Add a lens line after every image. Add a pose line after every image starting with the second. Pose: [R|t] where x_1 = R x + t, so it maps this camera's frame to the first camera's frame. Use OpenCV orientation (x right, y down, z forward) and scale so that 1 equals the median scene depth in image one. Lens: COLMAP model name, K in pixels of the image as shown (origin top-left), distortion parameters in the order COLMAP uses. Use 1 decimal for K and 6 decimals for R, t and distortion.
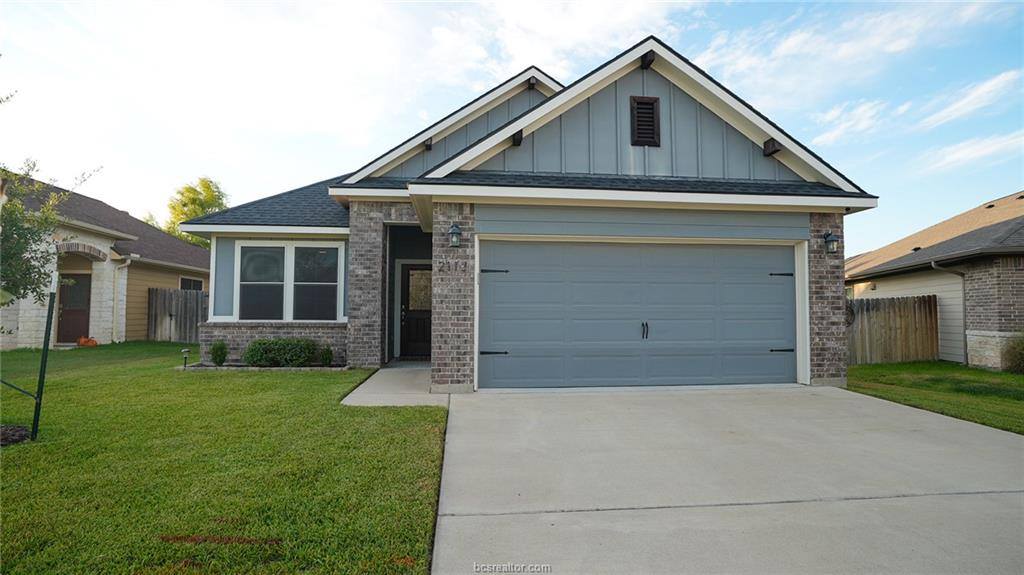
lens RADIAL K [[546.4, 0, 511.2], [0, 546.4, 294.6], [0, 0, 1]] dist [-0.009368, 0.006045]
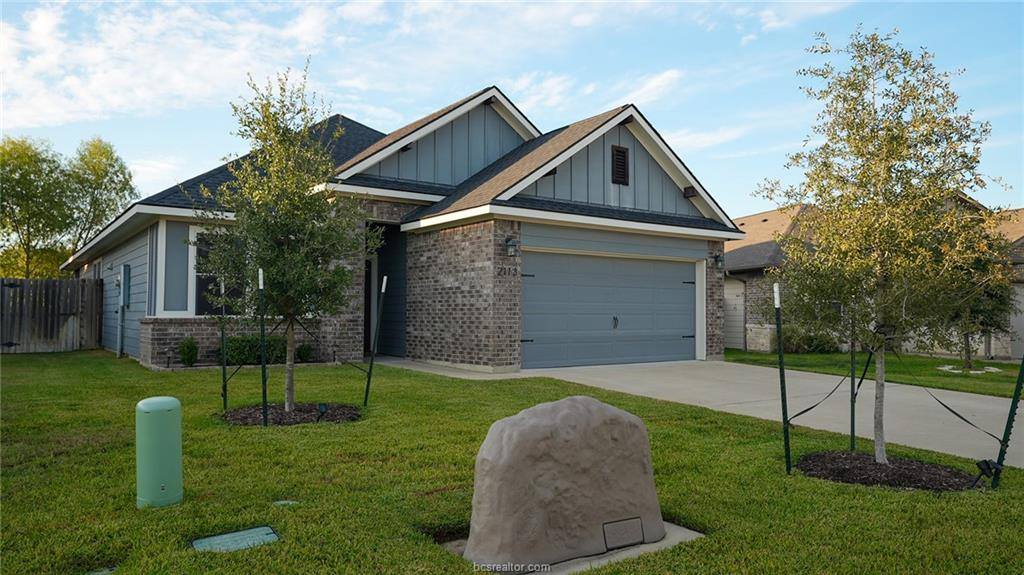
lens RADIAL K [[720.4, 0, 511.3], [0, 720.4, 286.1], [0, 0, 1]] dist [0.087656, -0.000712]
pose [[0.865628, 0.020981, 0.500248, -0.850553], [-0.021569, 0.999757, -0.004609, -0.009690], [-0.500223, -0.006800, 0.865870, -0.392174]]
